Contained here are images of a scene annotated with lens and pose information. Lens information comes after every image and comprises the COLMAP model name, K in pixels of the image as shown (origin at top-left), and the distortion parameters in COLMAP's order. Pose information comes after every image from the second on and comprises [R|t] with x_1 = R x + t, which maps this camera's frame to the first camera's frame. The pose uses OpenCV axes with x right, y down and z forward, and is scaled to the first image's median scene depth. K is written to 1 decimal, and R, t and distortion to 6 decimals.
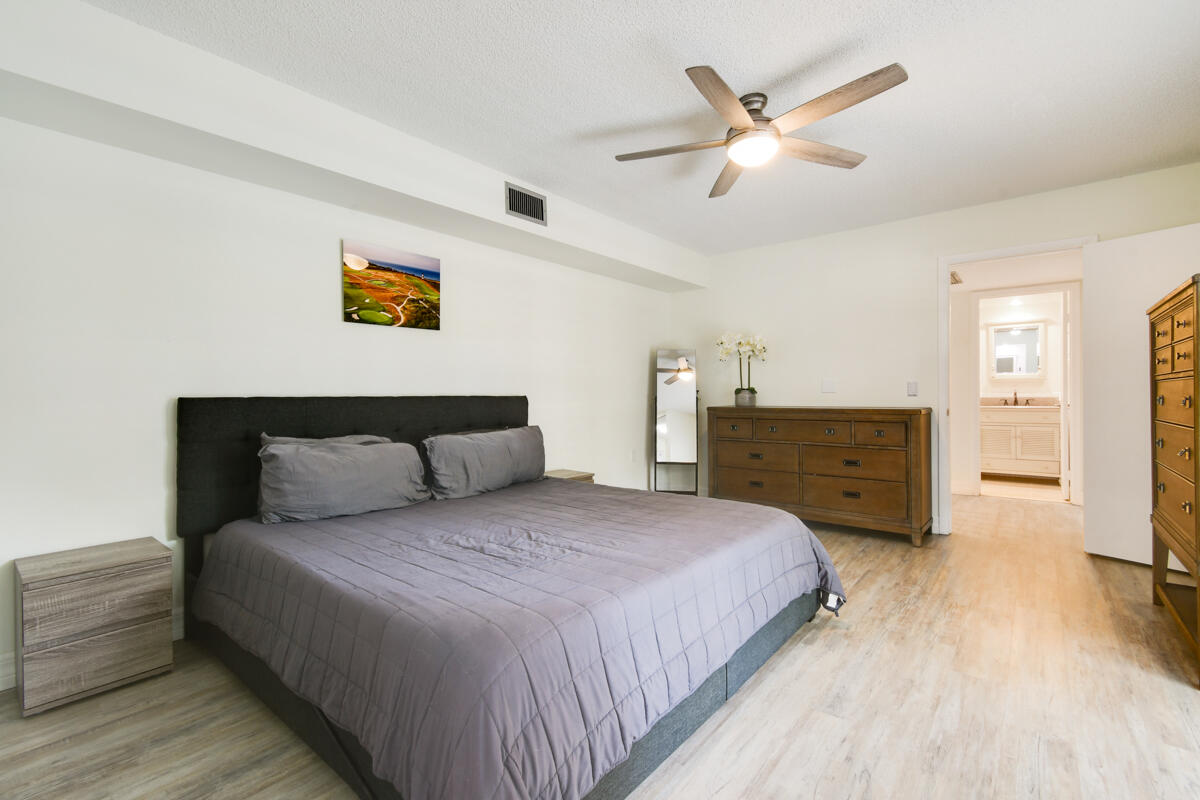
lens RADIAL K [[540.0, 0, 607.0], [0, 540.0, 396.6], [0, 0, 1]] dist [0.009074, -0.003845]
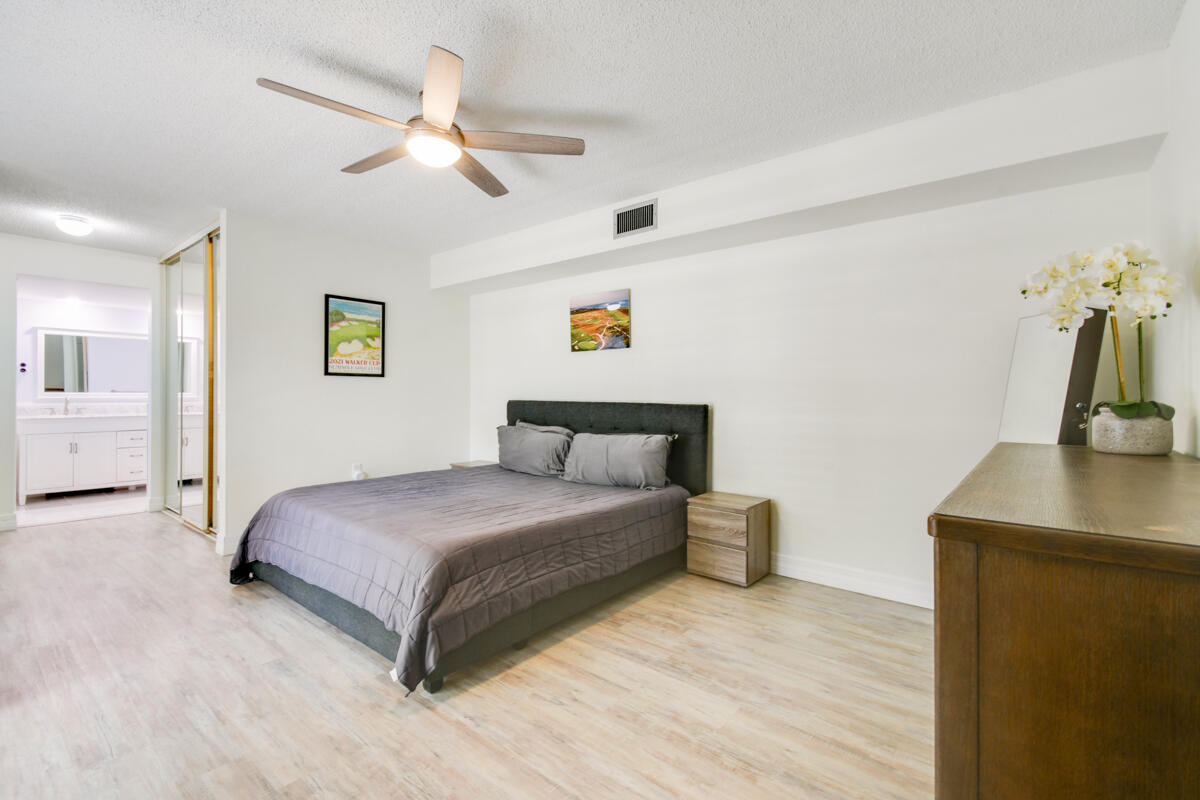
lens RADIAL K [[540.0, 0, 597.1], [0, 540.0, 396.9], [0, 0, 1]] dist [0.009074, -0.003845]
pose [[-0.023838, 0.012412, -0.999639, 0.963251], [-0.013709, 0.999825, 0.012741, -0.030656], [0.999622, 0.014008, -0.023664, 1.039761]]
